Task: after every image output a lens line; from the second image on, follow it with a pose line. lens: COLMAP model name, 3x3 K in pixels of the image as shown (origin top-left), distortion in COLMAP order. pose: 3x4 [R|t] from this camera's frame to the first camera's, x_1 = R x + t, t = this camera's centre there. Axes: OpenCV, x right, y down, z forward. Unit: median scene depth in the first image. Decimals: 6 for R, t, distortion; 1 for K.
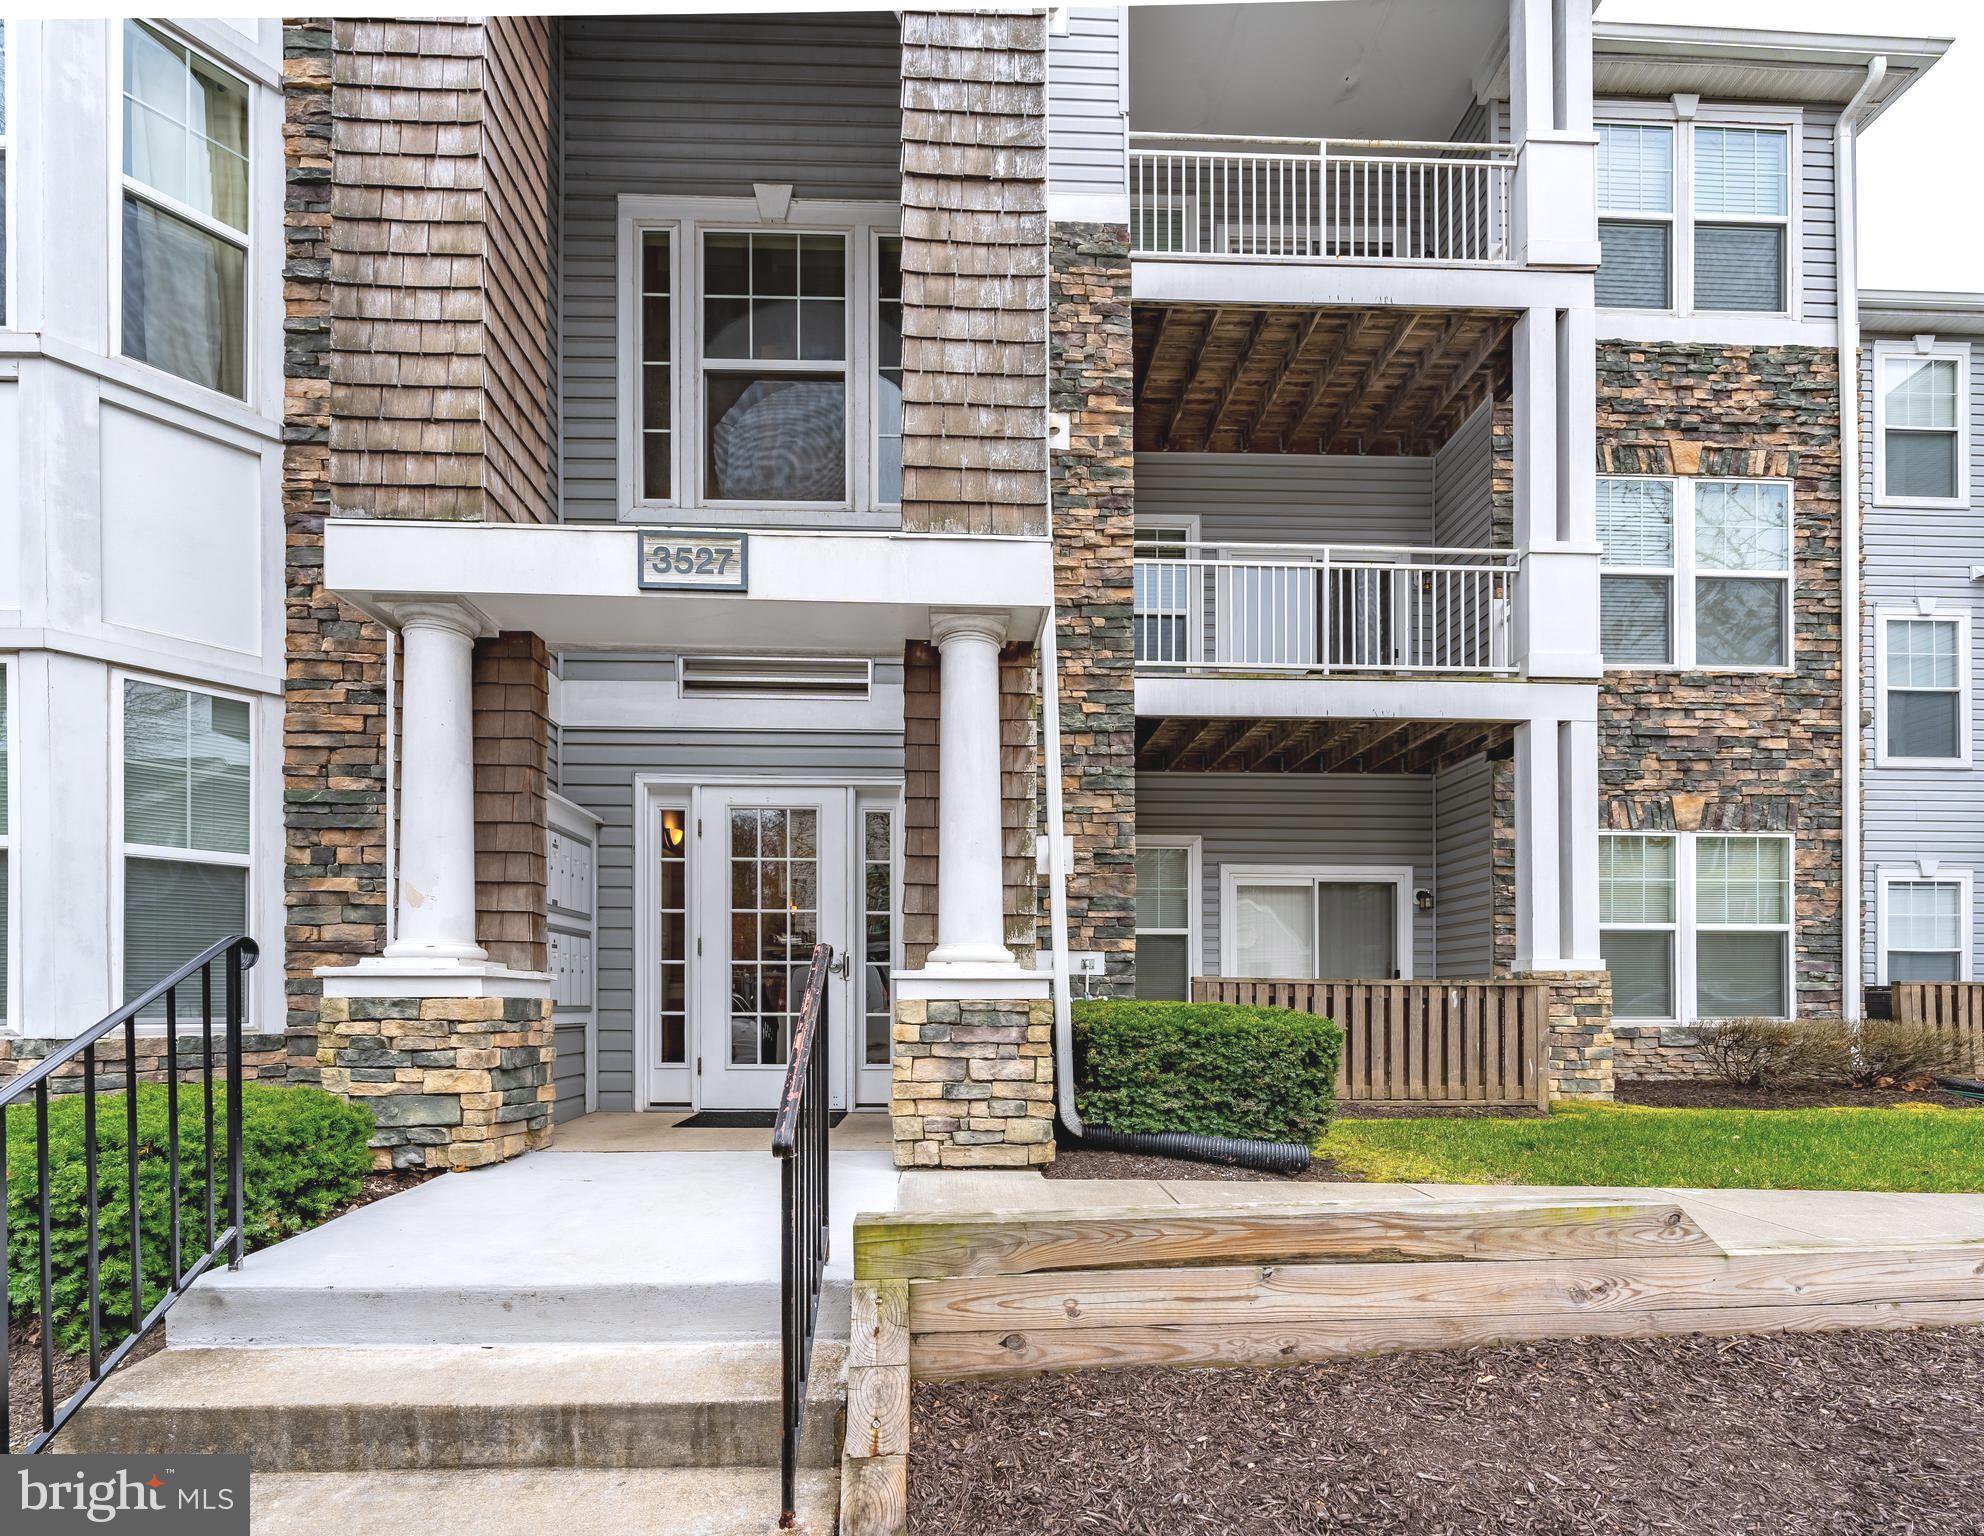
lens RADIAL K [[876.0, 0, 988.1], [0, 876.0, 1002.9], [0, 0, 1]] dist [0.000935, -0.000160]
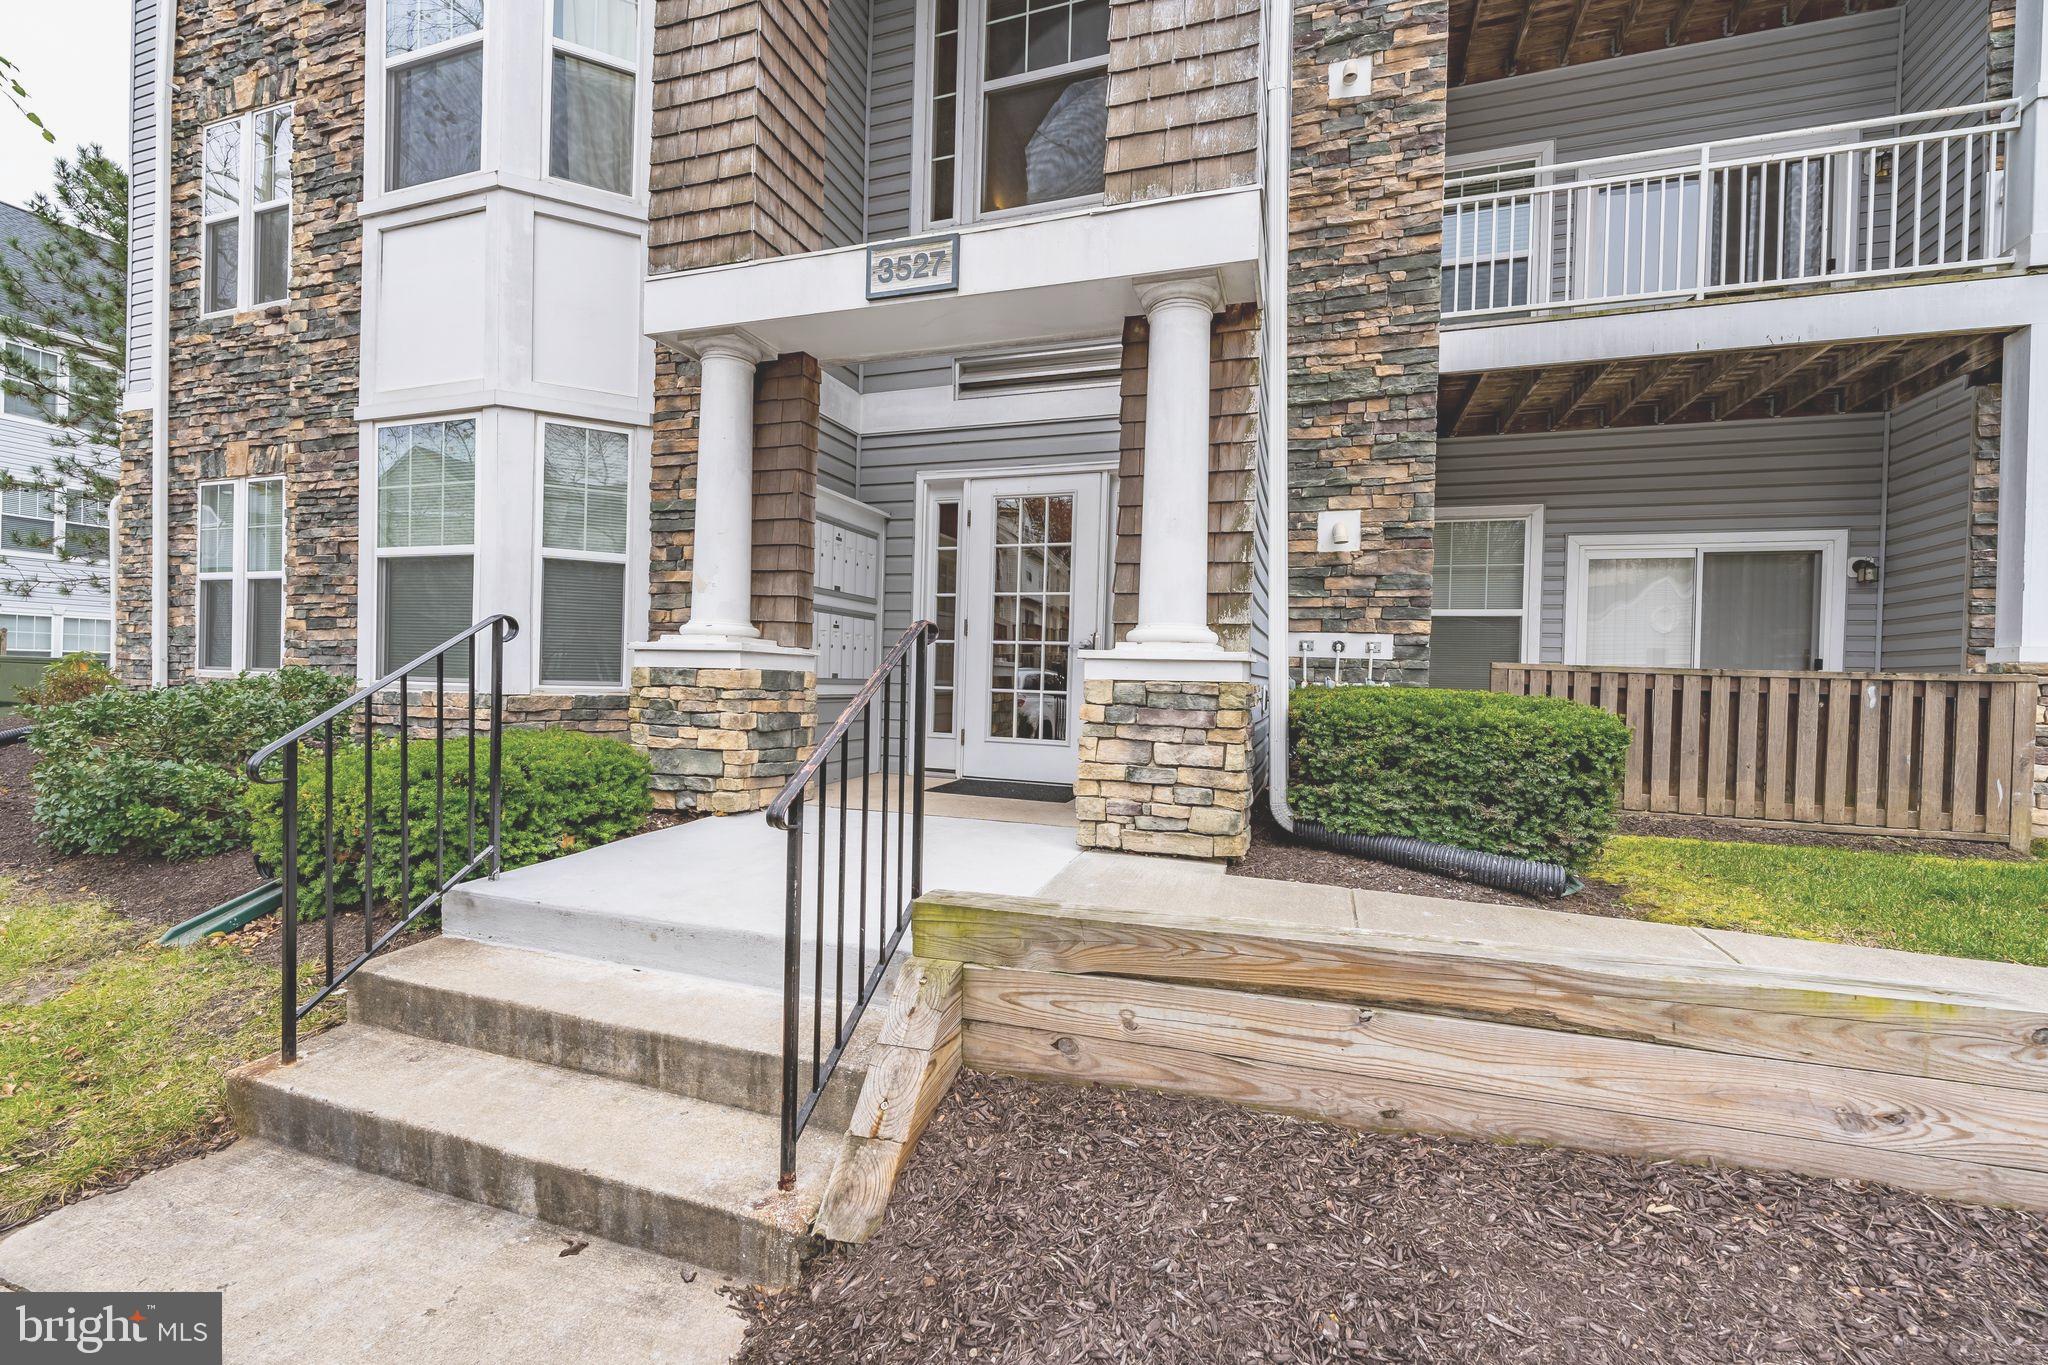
lens RADIAL K [[833.9, 0, 1028.8], [0, 833.9, 690.1], [0, 0, 1]] dist [0.001325, -0.000835]
pose [[0.937087, 0.027380, -0.348022, 0.157869], [-0.024764, 0.999622, 0.011964, -0.001099], [0.348218, -0.002593, 0.937410, 0.082657]]
